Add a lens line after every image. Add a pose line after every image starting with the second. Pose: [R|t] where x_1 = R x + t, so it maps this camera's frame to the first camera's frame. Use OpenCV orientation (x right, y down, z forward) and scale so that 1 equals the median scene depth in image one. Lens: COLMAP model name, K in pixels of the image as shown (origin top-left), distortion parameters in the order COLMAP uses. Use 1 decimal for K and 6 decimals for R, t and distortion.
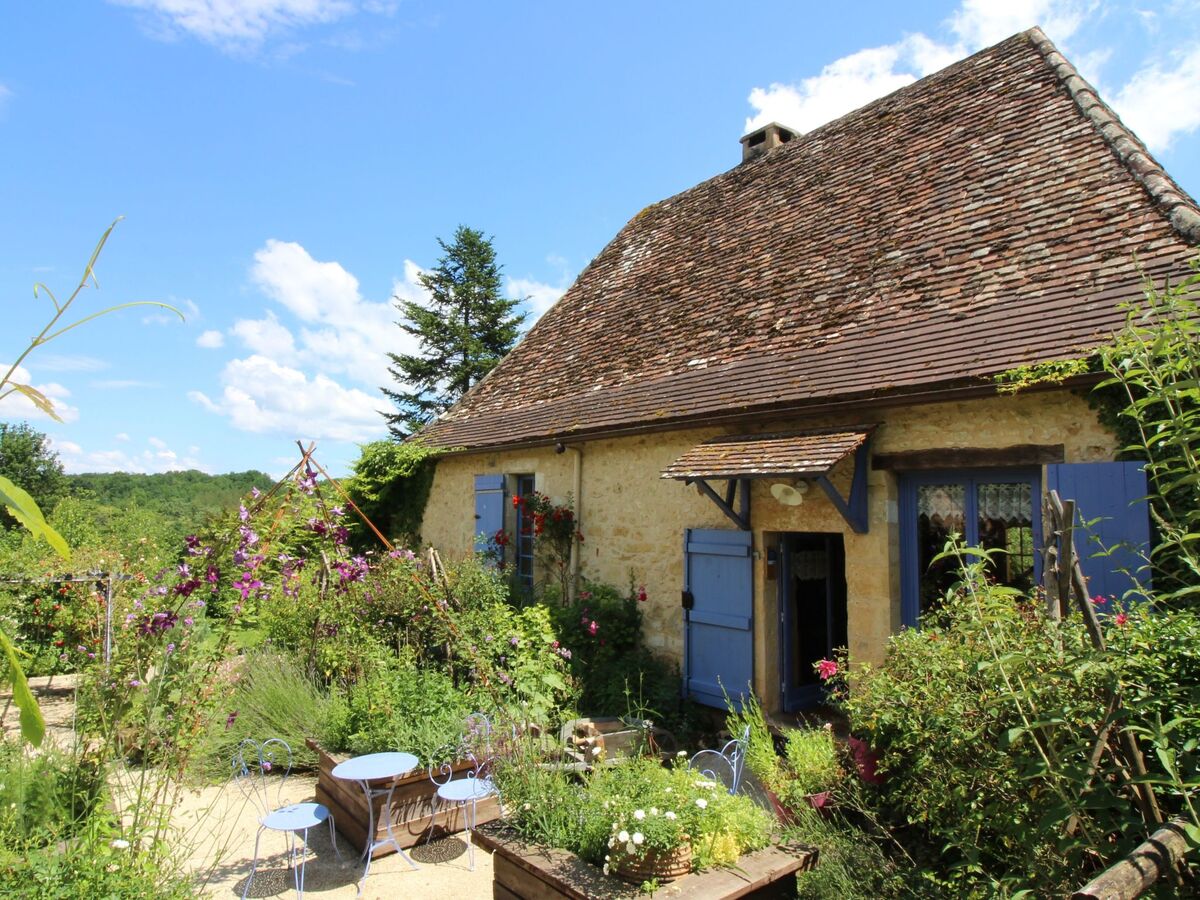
lens RADIAL K [[752.1, 0, 600.0], [0, 752.1, 450.0], [0, 0, 1]] dist [0.004141, -0.000762]
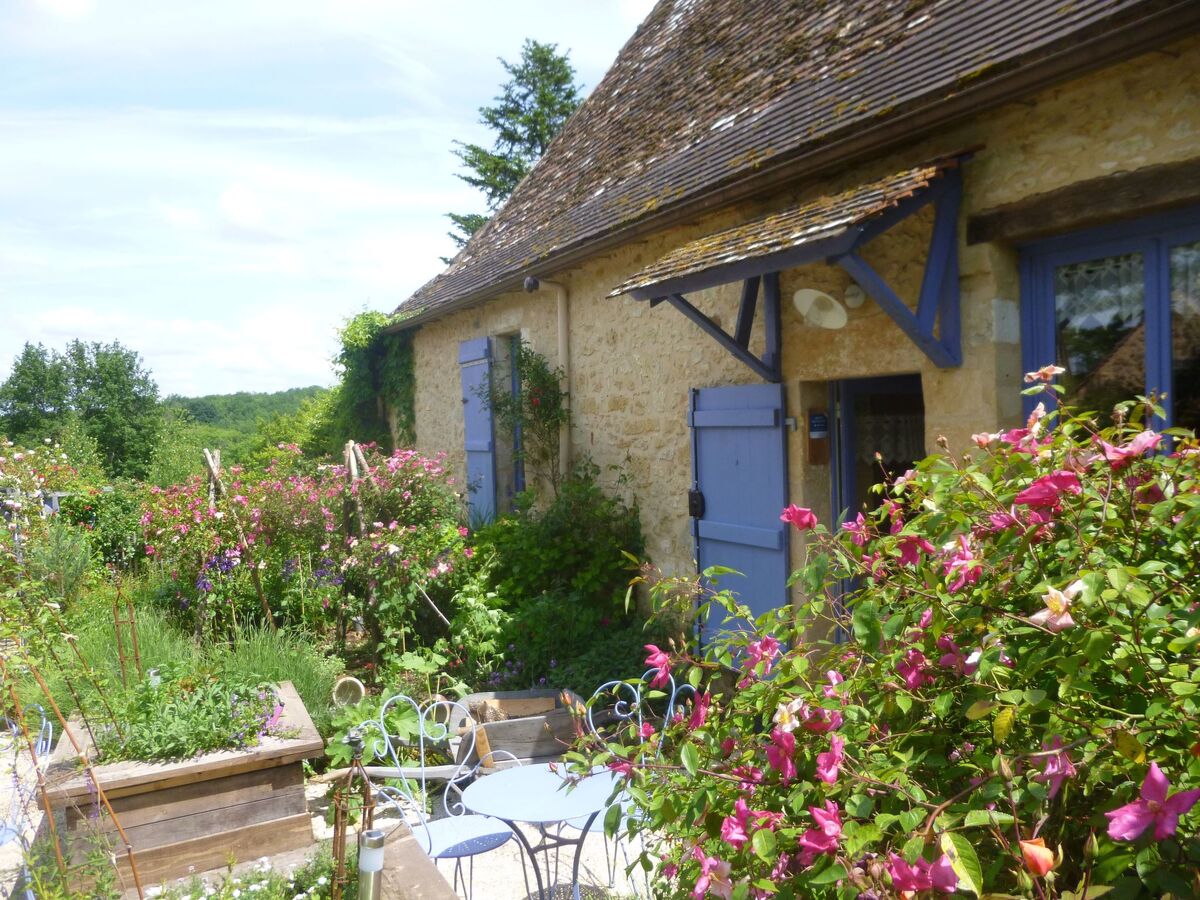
lens RADIAL K [[906.4, 0, 615.3], [0, 906.4, 437.2], [0, 0, 1]] dist [-0.049687, 0.056514]
pose [[0.981572, -0.040866, -0.186672, 0.191409], [0.060190, 0.993260, 0.099053, 0.067919], [0.181366, -0.108464, 0.977416, 0.269792]]
